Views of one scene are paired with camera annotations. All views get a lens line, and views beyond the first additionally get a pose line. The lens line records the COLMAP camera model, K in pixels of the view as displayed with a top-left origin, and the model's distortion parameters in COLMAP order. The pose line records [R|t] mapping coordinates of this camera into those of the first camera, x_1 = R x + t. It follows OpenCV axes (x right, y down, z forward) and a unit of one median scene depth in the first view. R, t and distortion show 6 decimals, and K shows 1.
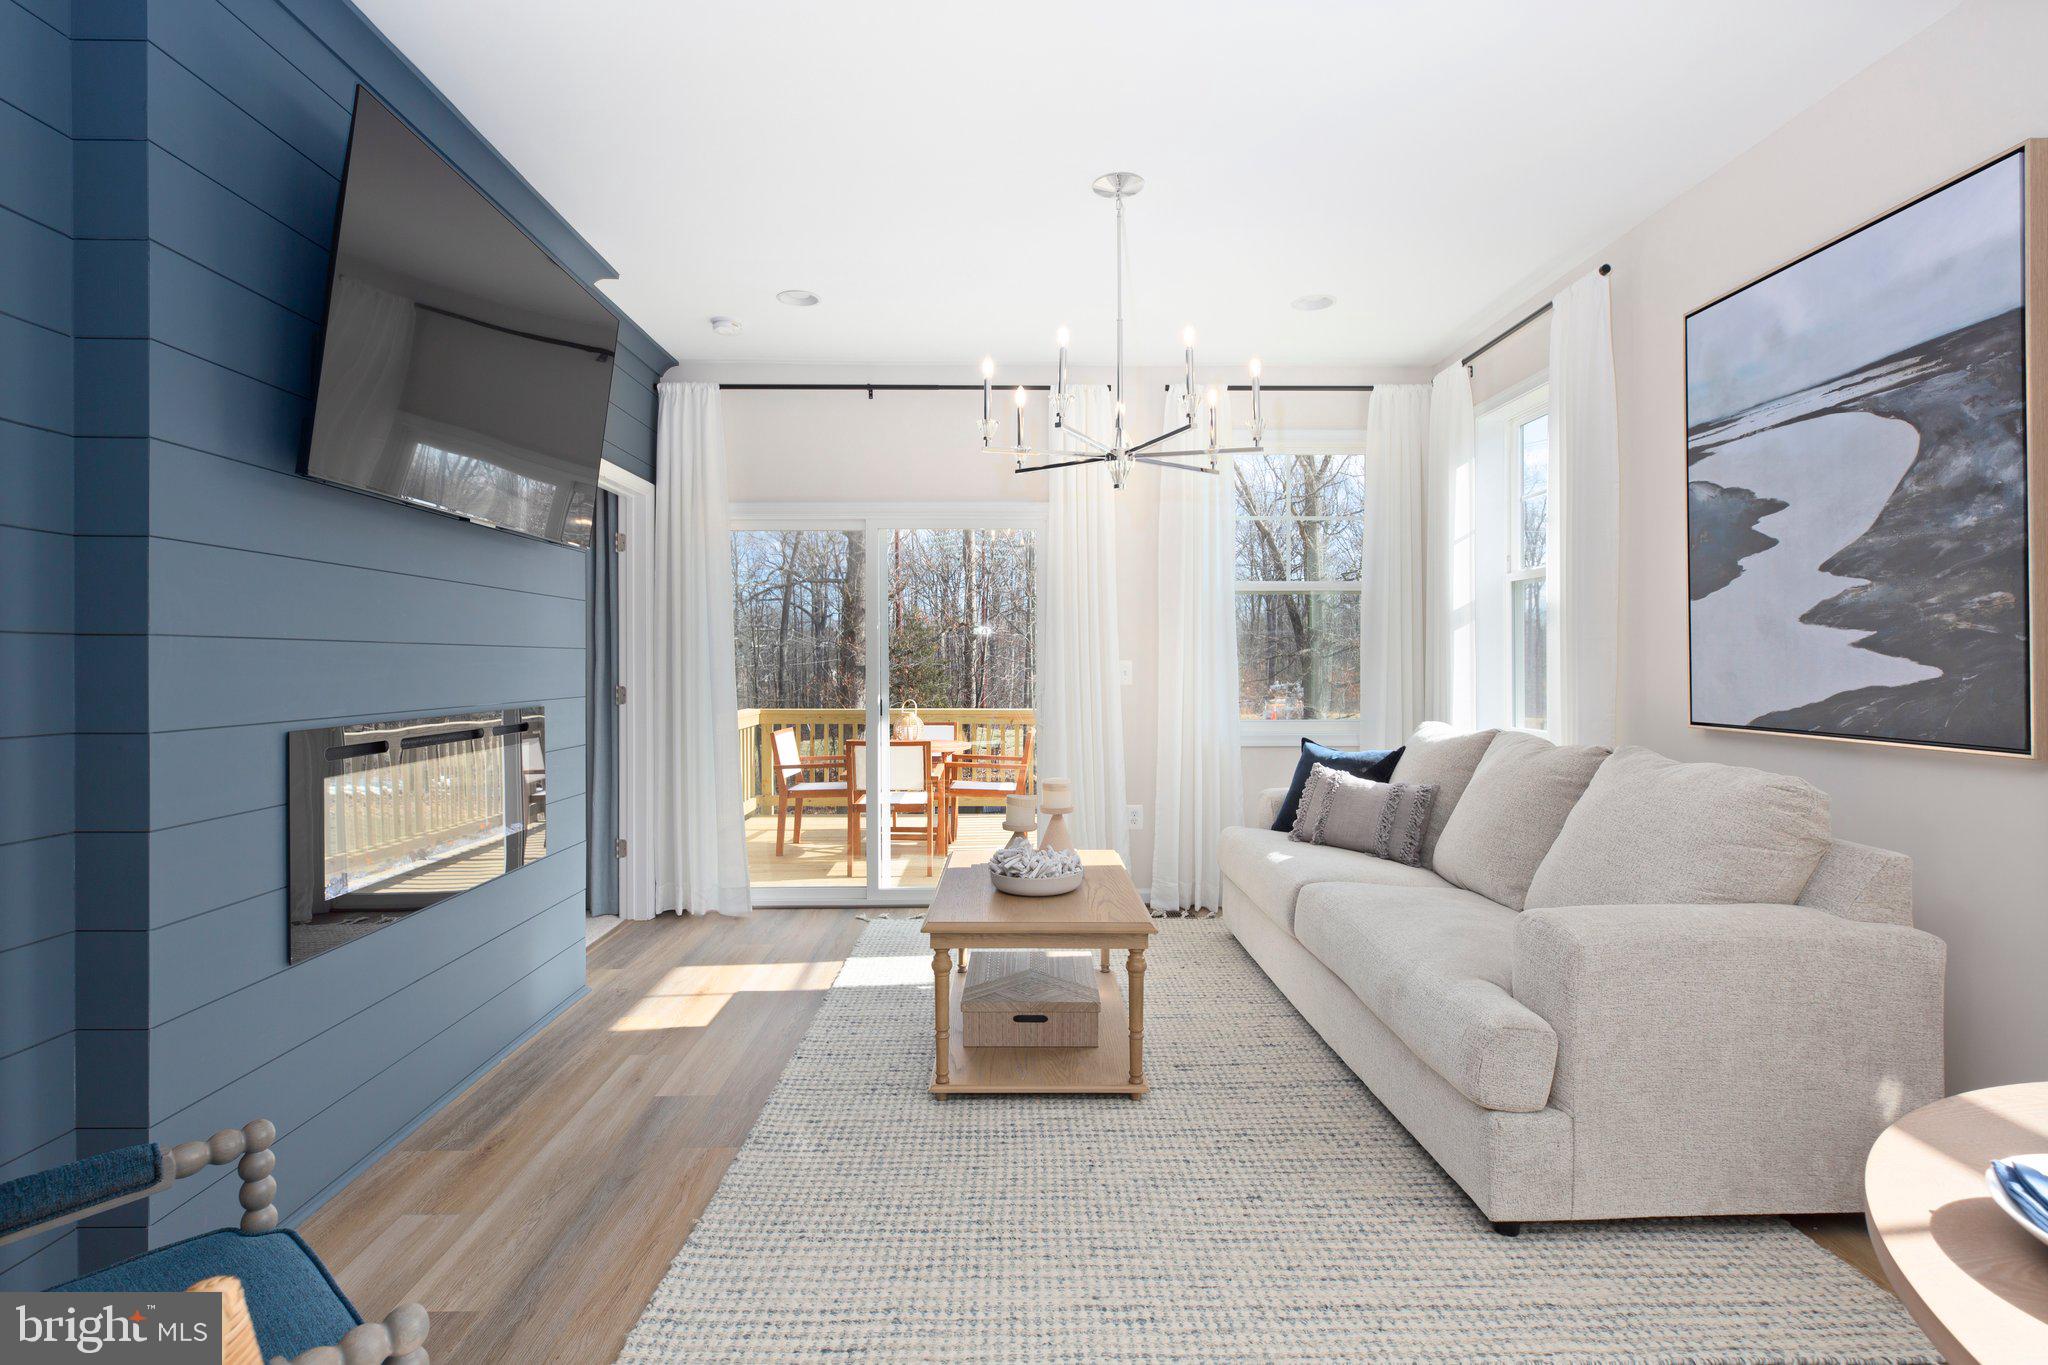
lens RADIAL K [[996.7, 0, 1020.1], [0, 996.7, 670.0], [0, 0, 1]] dist [0.002917, 0.000092]
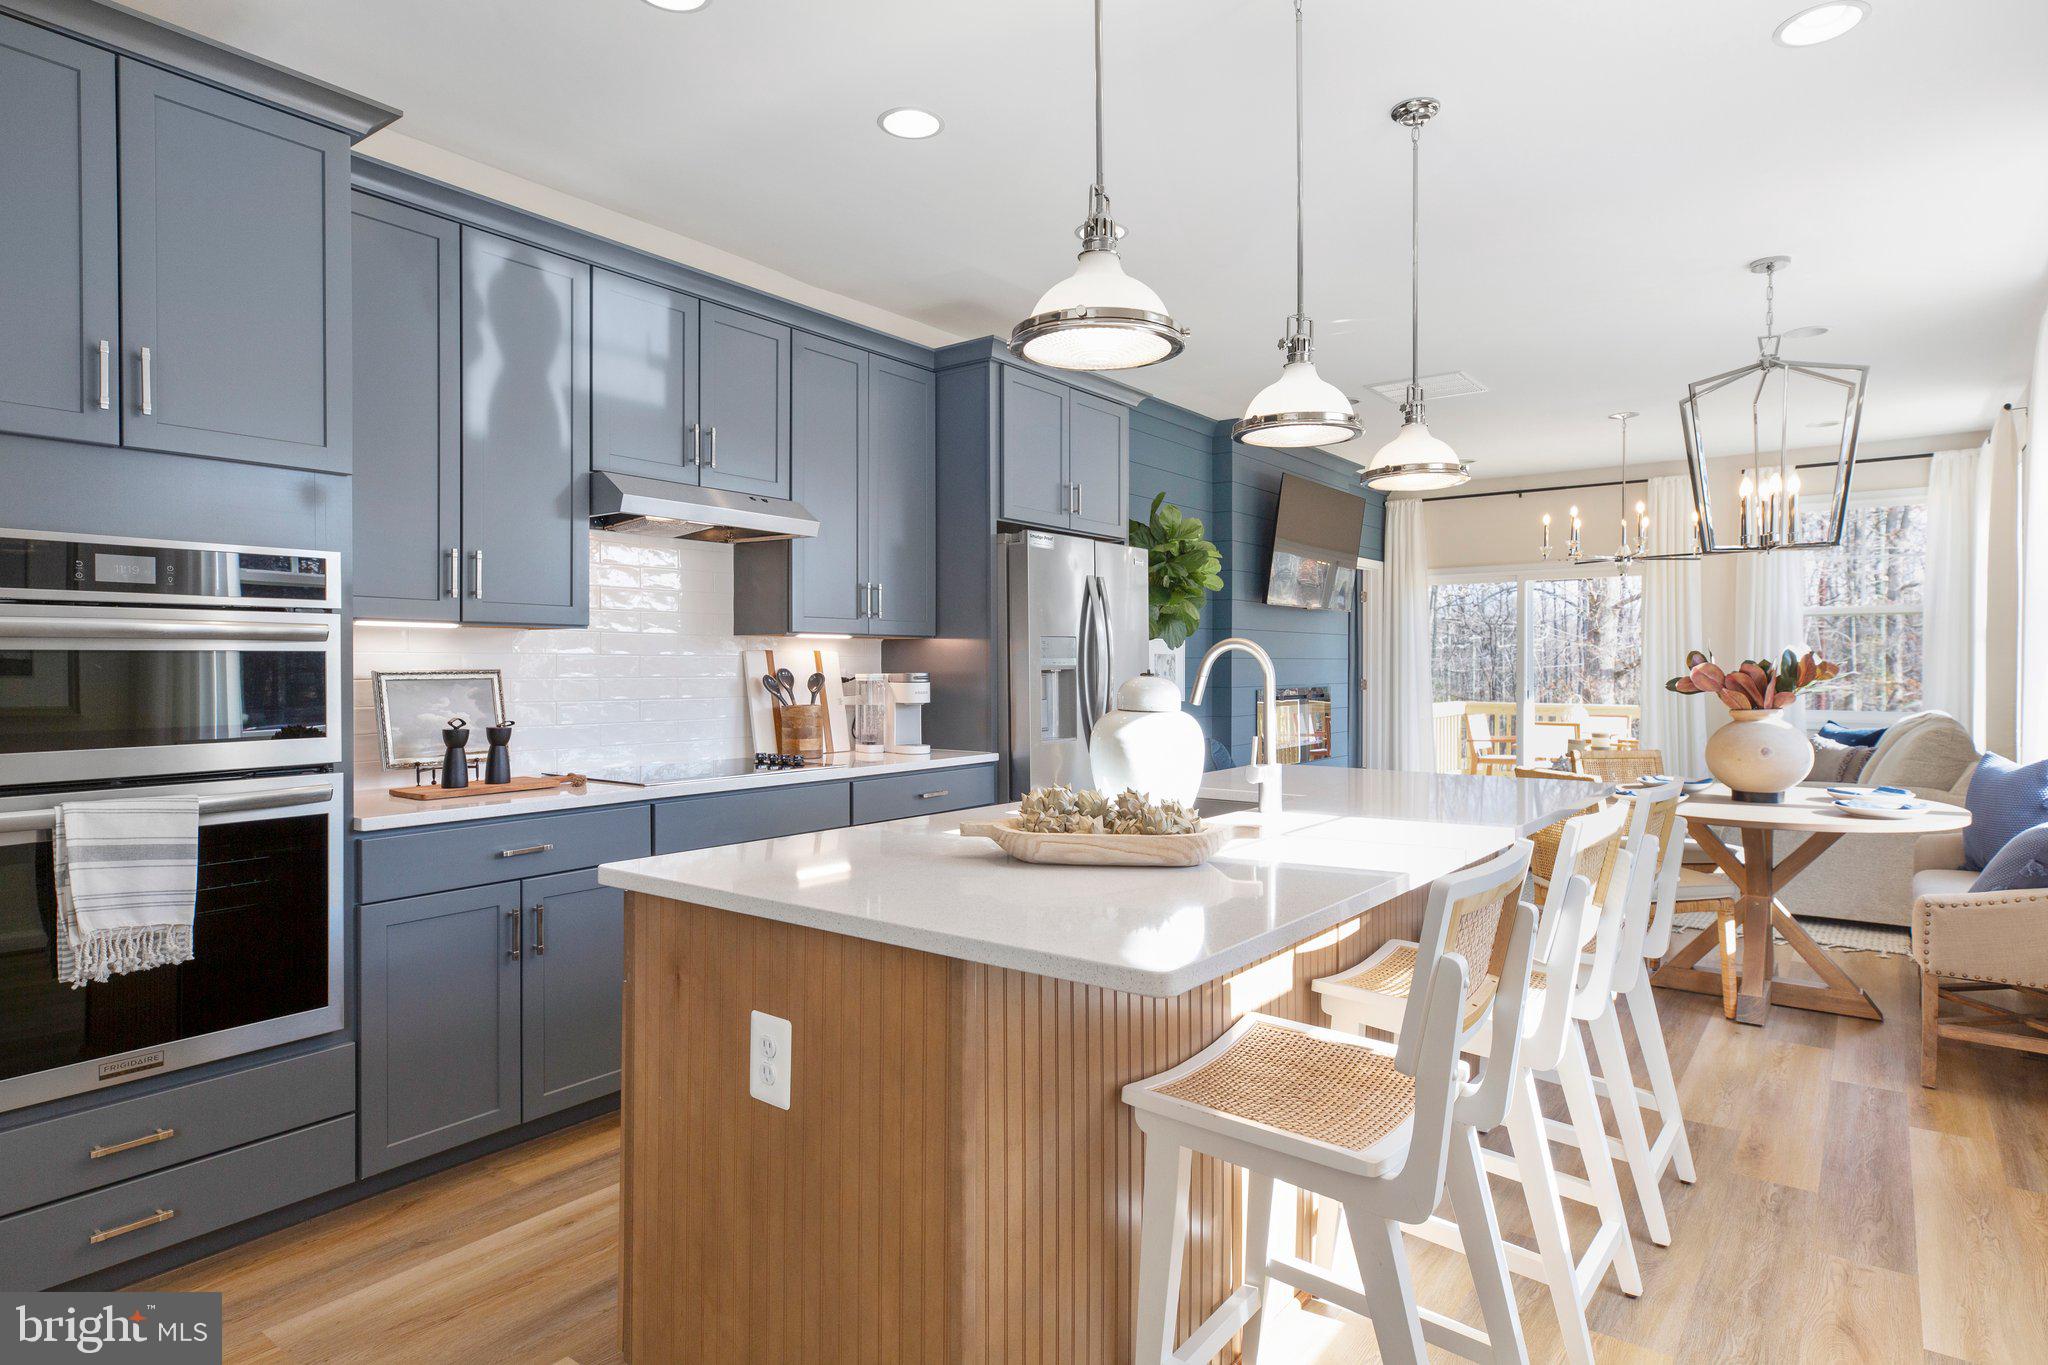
lens RADIAL K [[1123.5, 0, 1022.8], [0, 1123.5, 670.0], [0, 0, 1]] dist [0.003377, 0.001271]
pose [[0.787061, 0.005583, -0.616850, 0.510451], [-0.005751, 0.999982, 0.001713, 0.000756], [0.616849, 0.002199, 0.787079, -1.364078]]
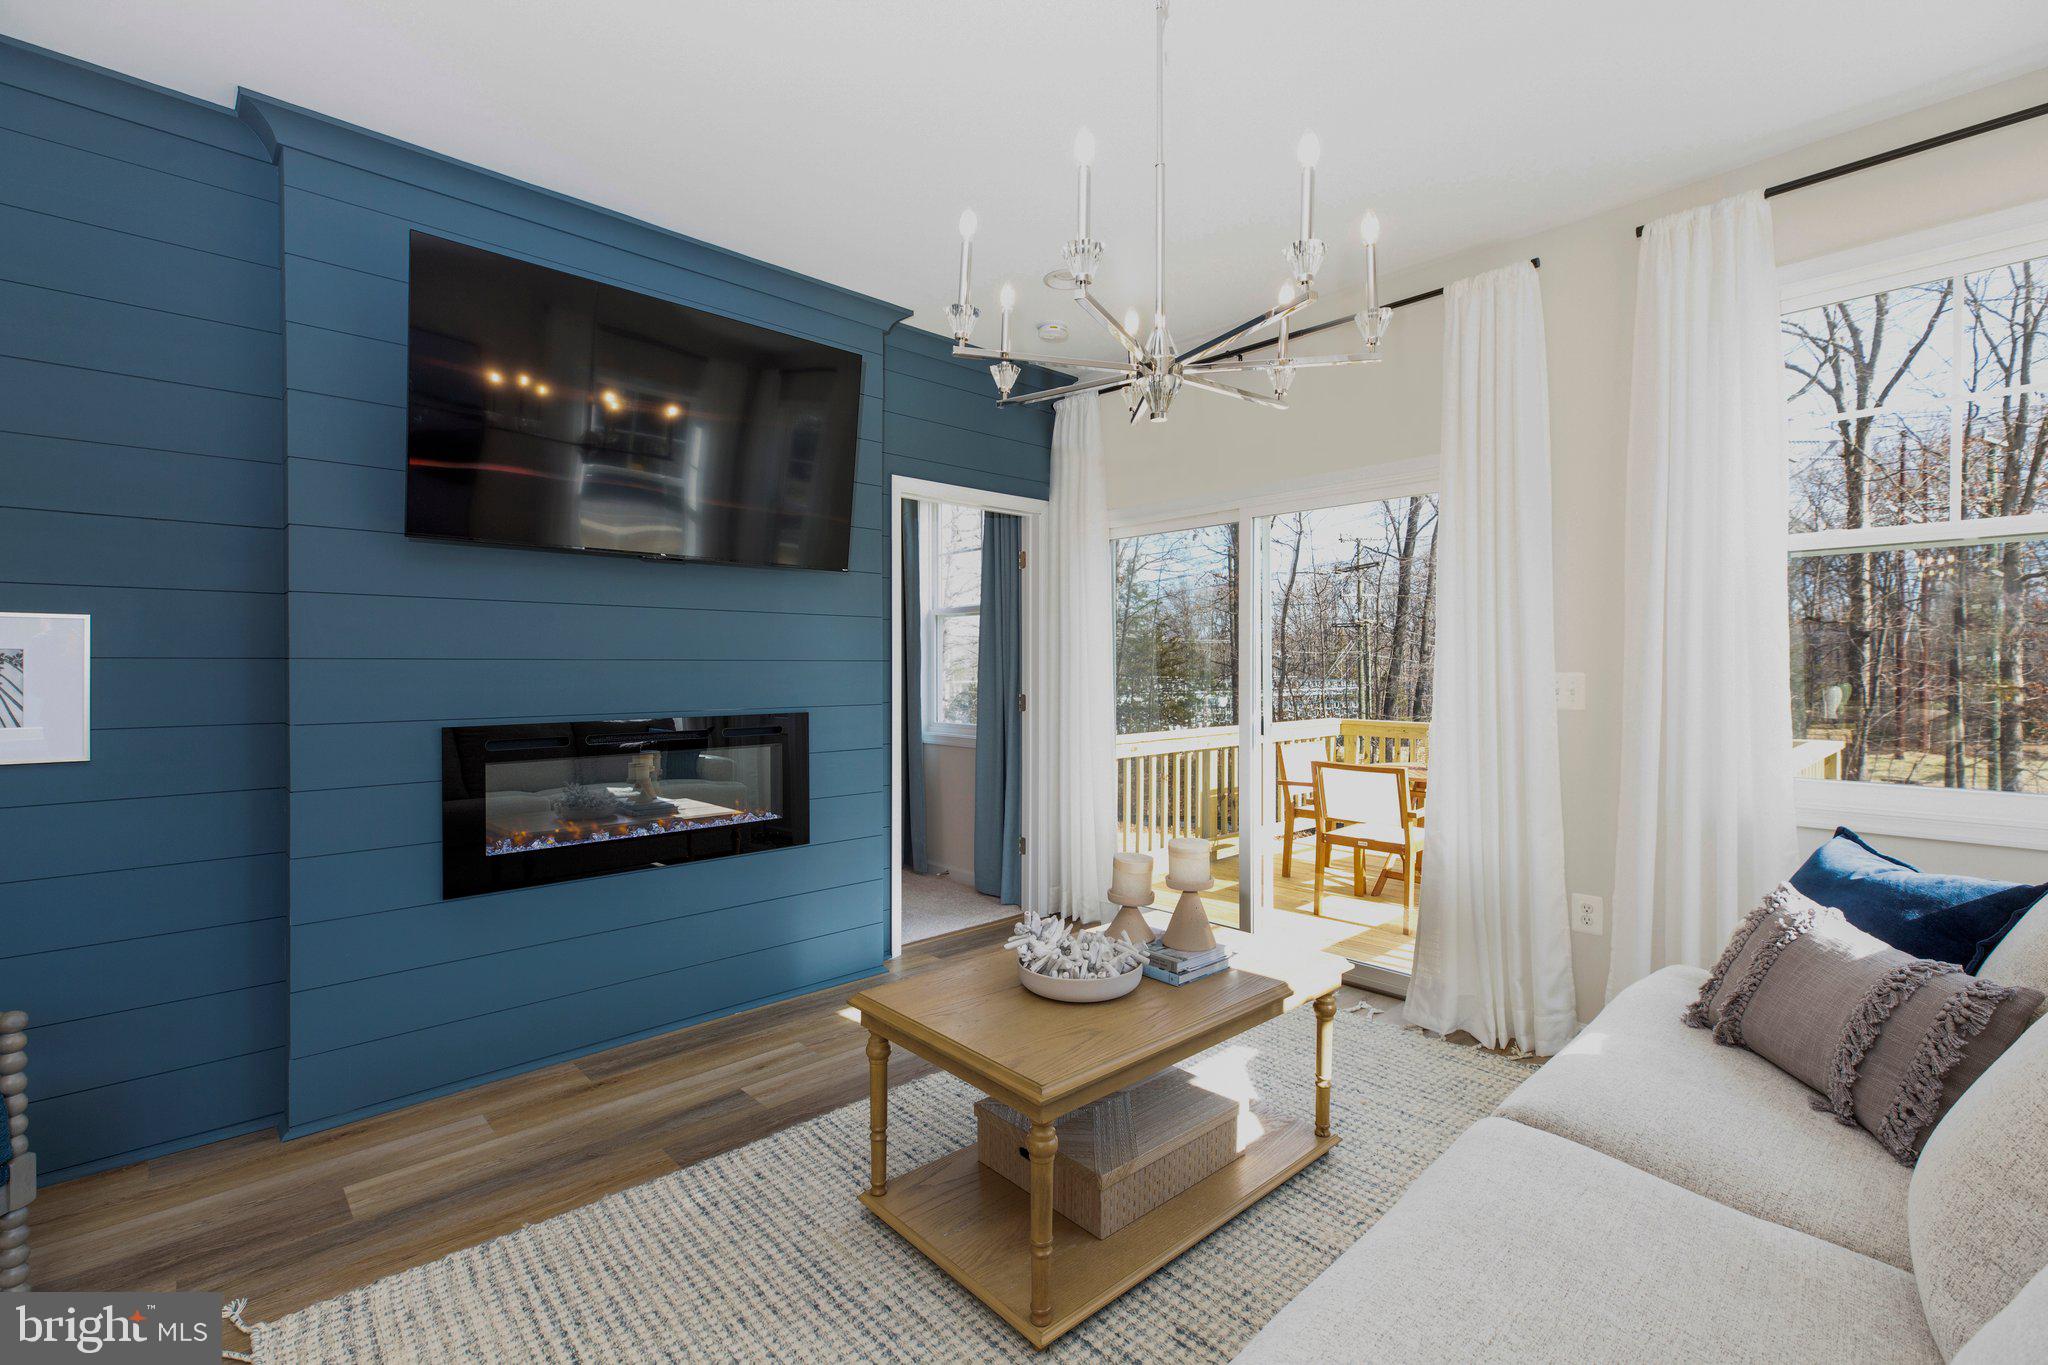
lens RADIAL K [[908.0, 0, 1021.5], [0, 908.0, 671.7], [0, 0, 1]] dist [0.000645, -0.000134]
pose [[0.671275, 0.006558, -0.741180, 0.476293], [-0.006980, 0.999972, 0.002525, -0.014704], [0.741176, 0.003479, 0.671302, 0.508886]]
